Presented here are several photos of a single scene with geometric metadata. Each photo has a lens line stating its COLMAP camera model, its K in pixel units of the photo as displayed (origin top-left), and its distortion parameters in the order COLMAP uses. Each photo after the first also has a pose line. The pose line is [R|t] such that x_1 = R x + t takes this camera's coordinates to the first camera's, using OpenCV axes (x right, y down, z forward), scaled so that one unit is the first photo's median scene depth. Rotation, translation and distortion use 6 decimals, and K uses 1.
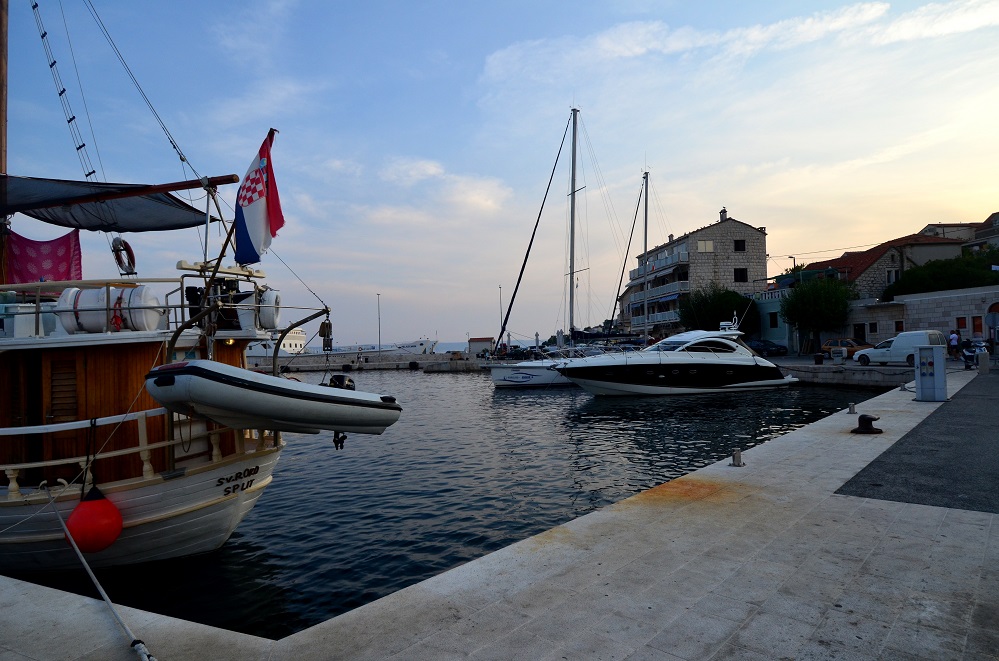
lens RADIAL K [[554.9, 0, 499.4], [0, 554.9, 337.3], [0, 0, 1]] dist [-0.001828, -0.001073]
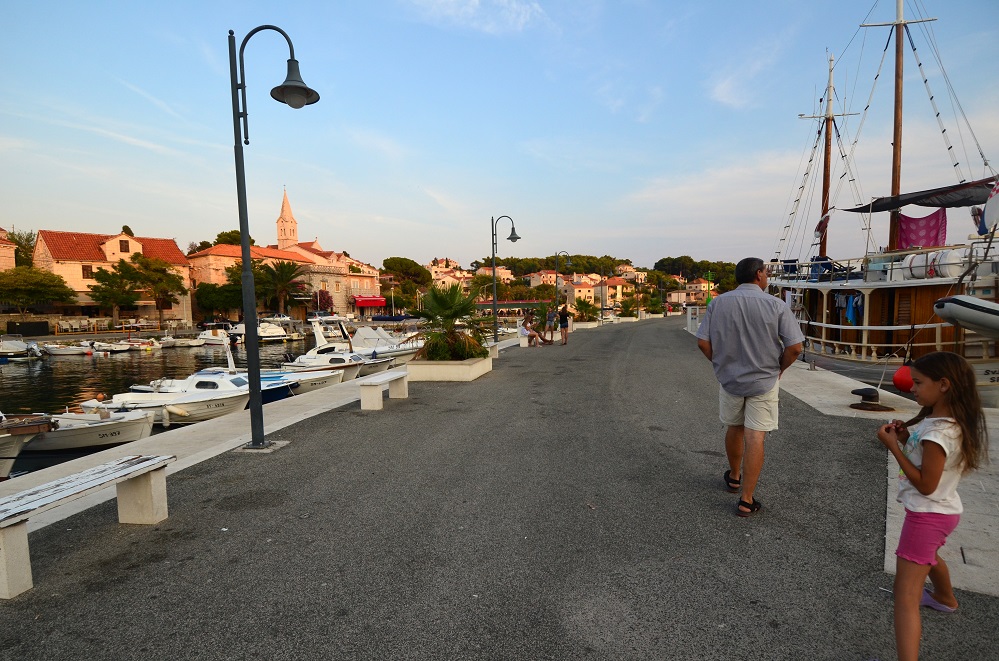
lens RADIAL K [[517.3, 0, 492.4], [0, 517.3, 352.6], [0, 0, 1]] dist [0.005076, -0.021544]
pose [[0.109519, 0.127898, -0.985722, 0.819463], [0.028519, 0.990875, 0.131735, -0.030703], [0.993576, -0.042539, 0.104872, -0.594061]]
